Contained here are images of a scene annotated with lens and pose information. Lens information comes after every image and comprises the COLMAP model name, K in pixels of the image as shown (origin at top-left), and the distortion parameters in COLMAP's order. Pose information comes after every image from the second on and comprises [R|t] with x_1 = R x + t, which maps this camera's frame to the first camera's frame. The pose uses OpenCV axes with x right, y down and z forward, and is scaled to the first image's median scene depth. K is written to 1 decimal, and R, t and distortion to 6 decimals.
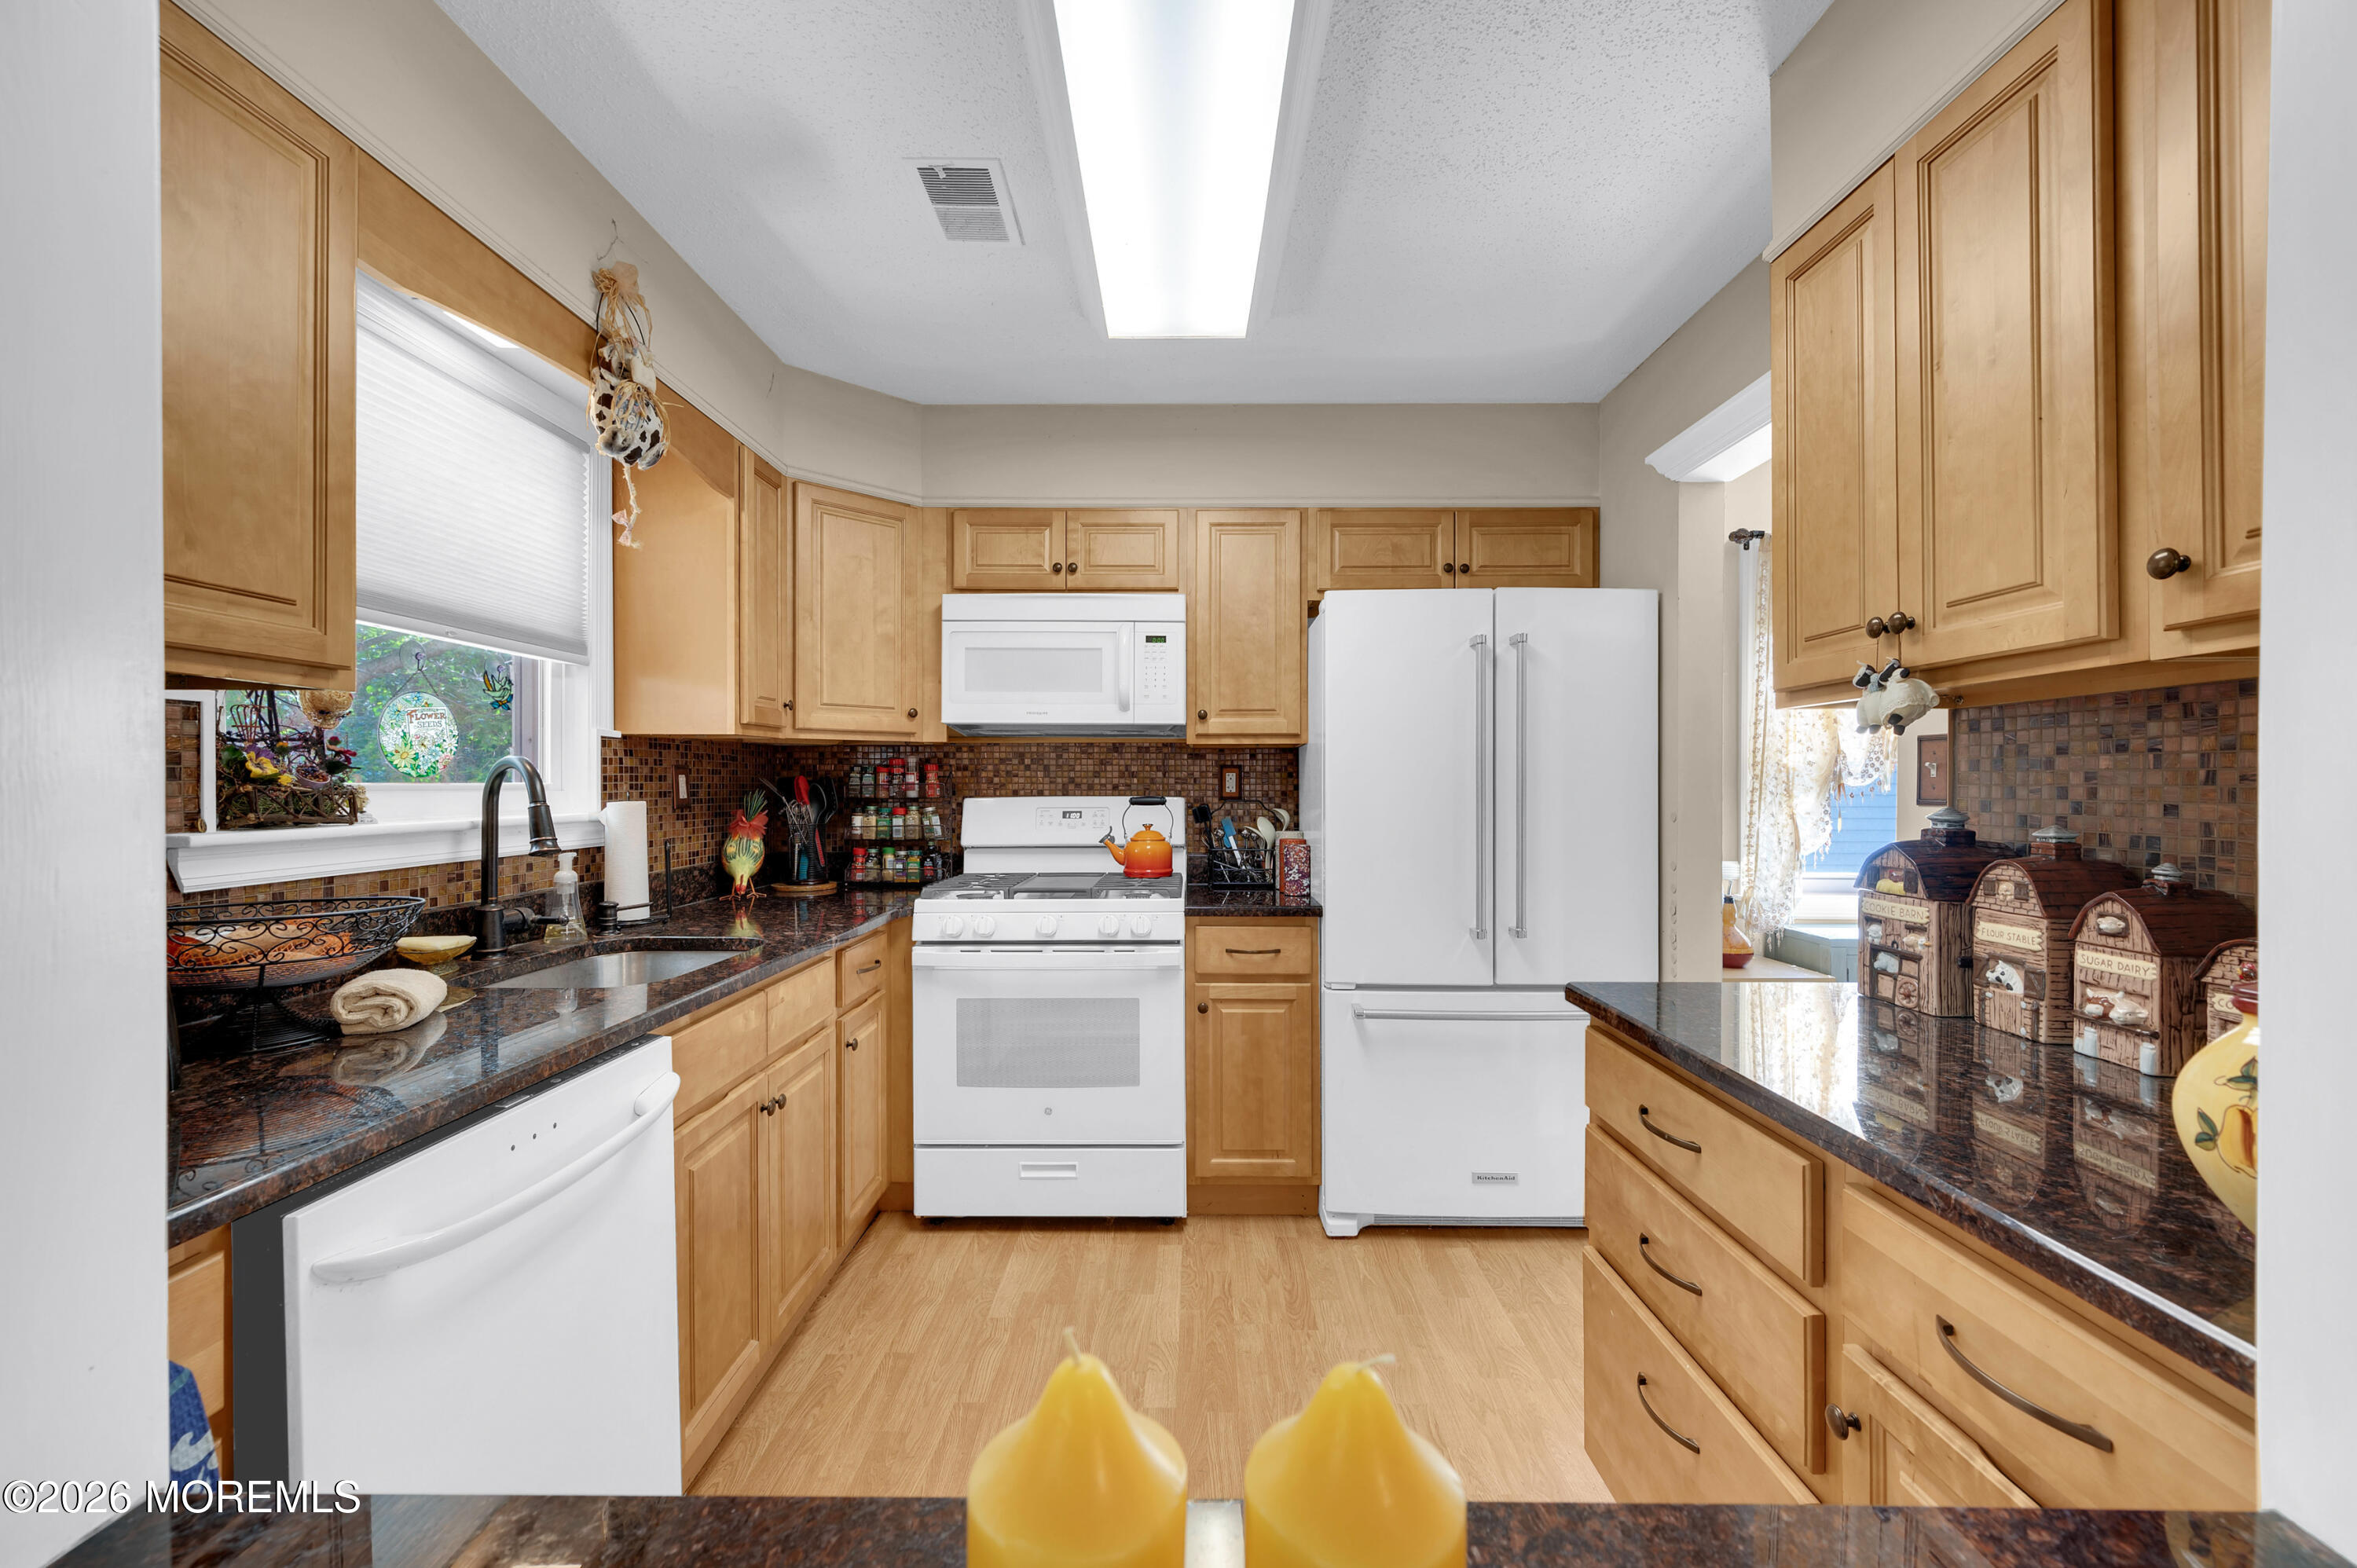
lens RADIAL K [[922.1, 0, 1174.0], [0, 922.1, 786.0], [0, 0, 1]] dist [-0.004441, -0.000393]
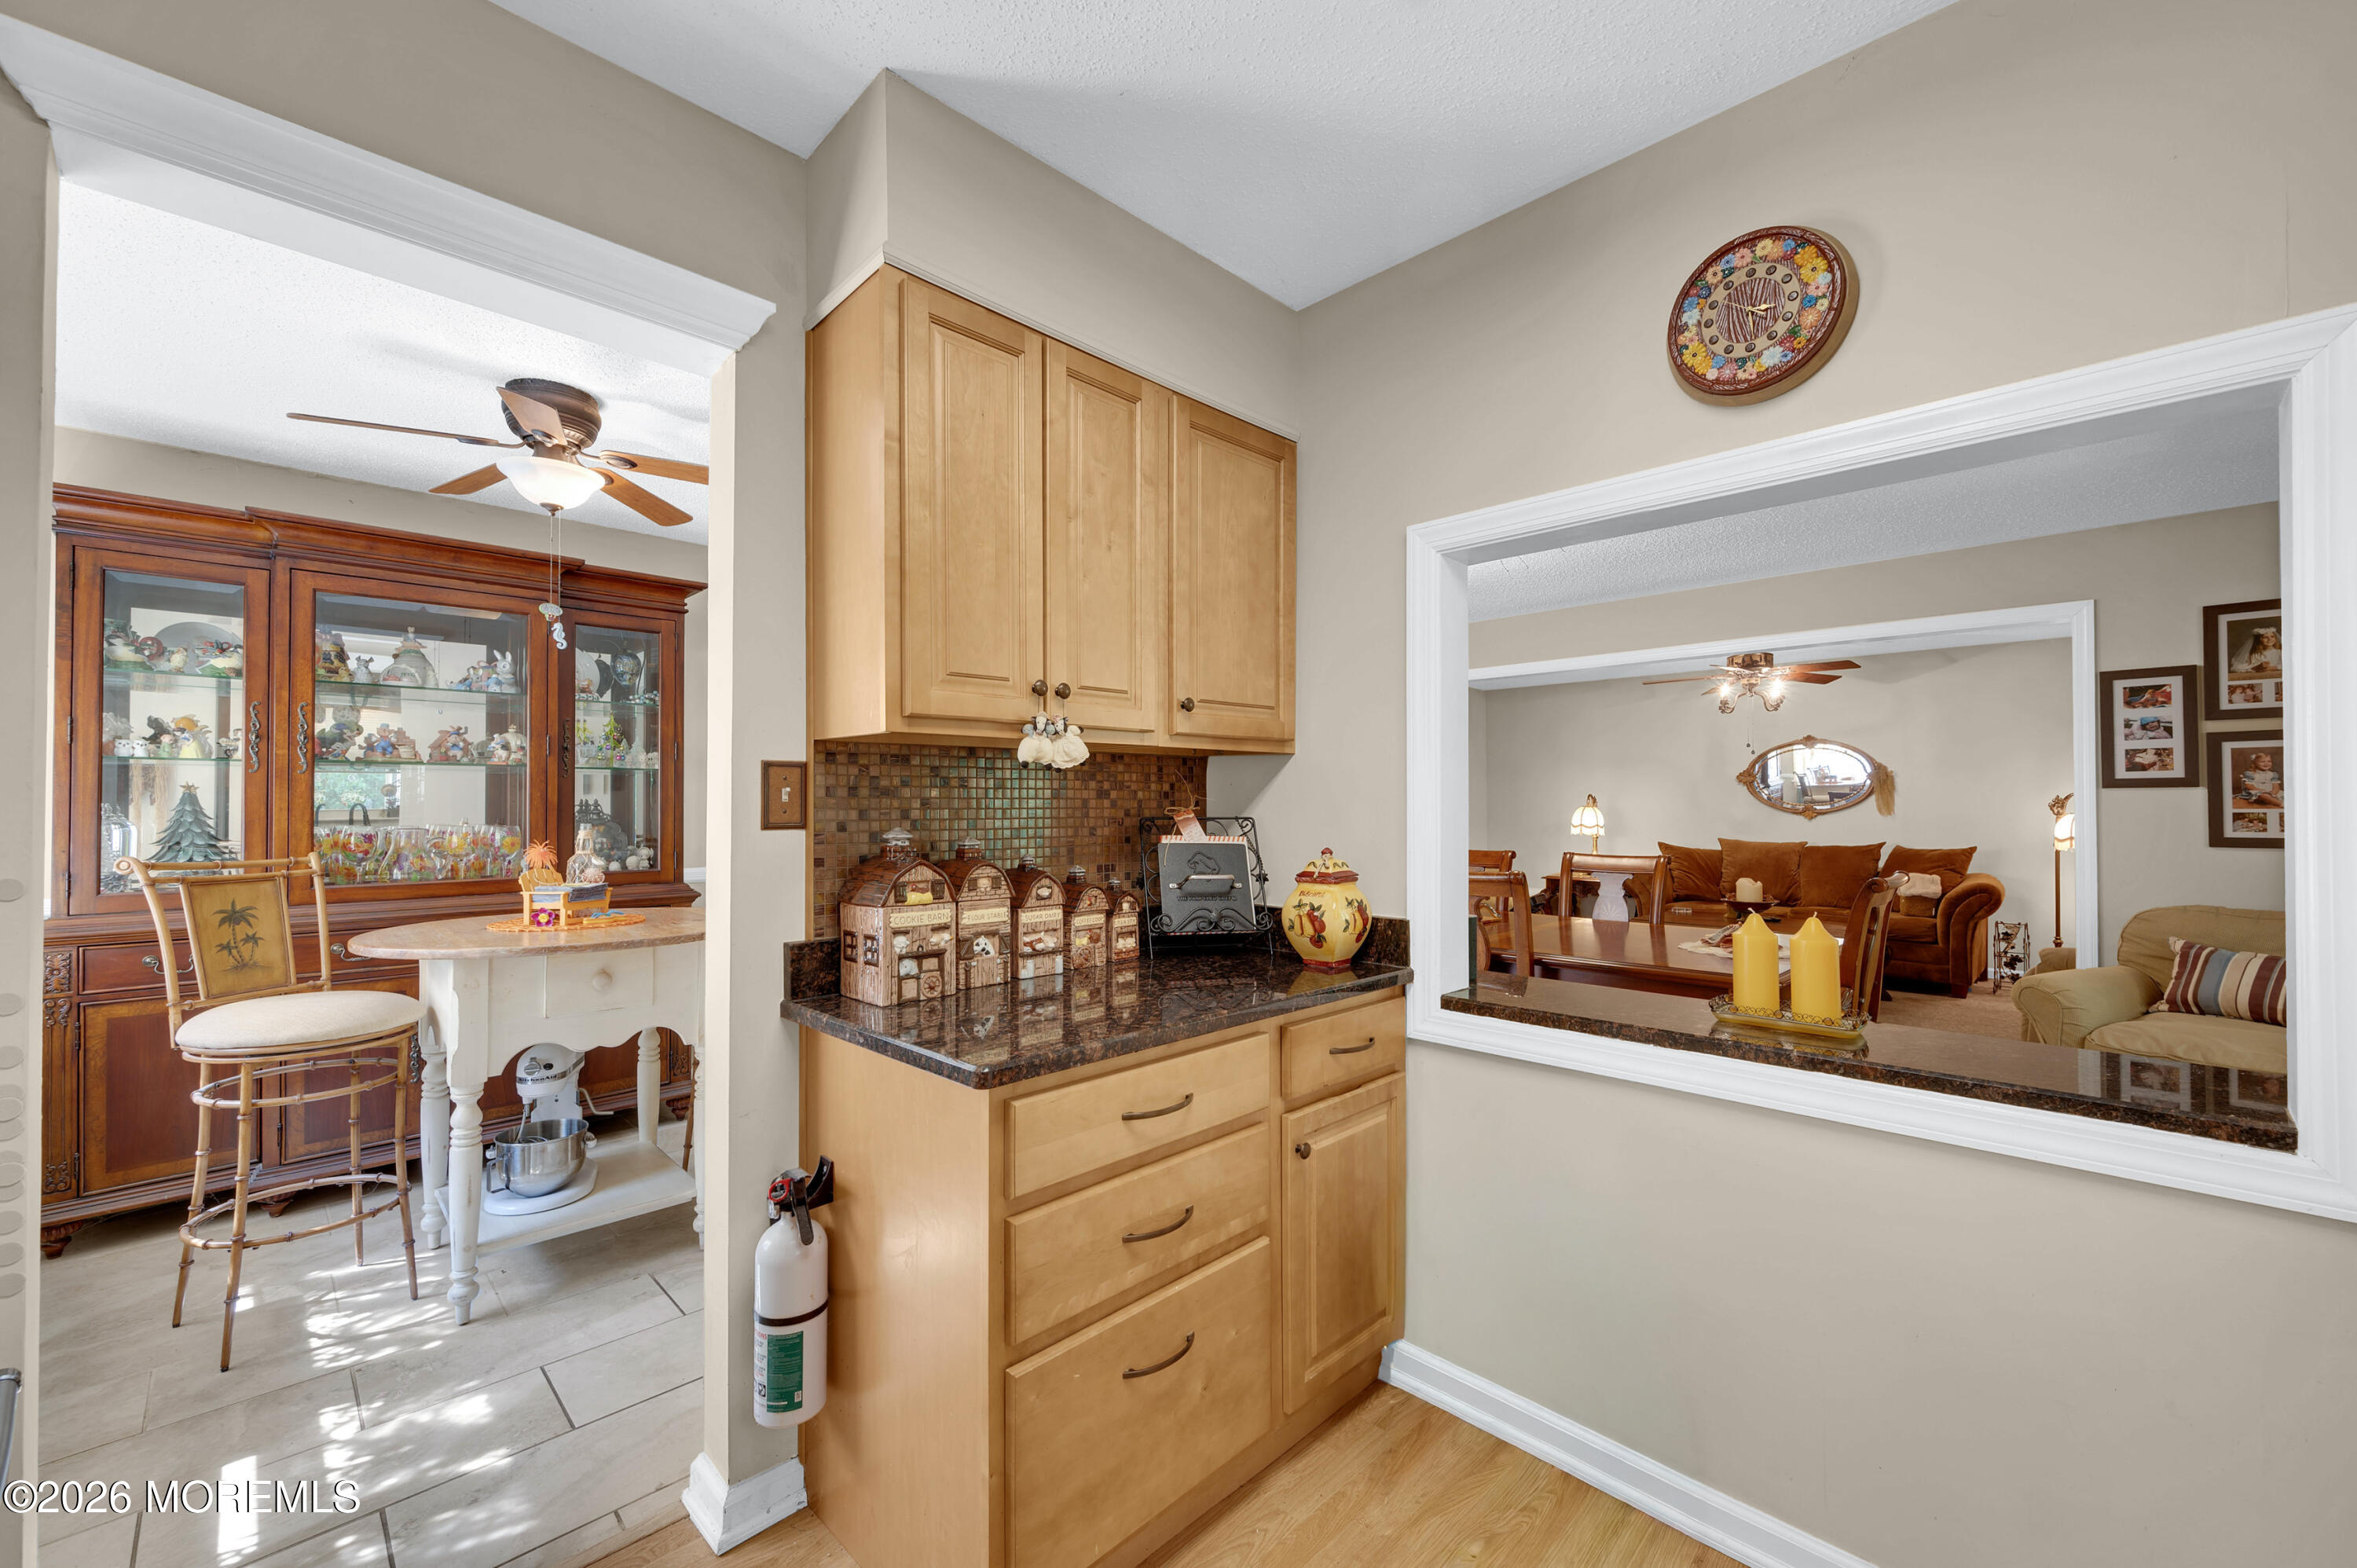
lens RADIAL K [[922.1, 0, 1169.5], [0, 922.1, 792.9], [0, 0, 1]] dist [-0.004441, -0.000393]
pose [[-0.721181, 0.008486, 0.692695, -0.262298], [0.000720, 0.999934, -0.011500, -0.008727], [-0.692747, -0.007795, -0.721139, 1.767069]]
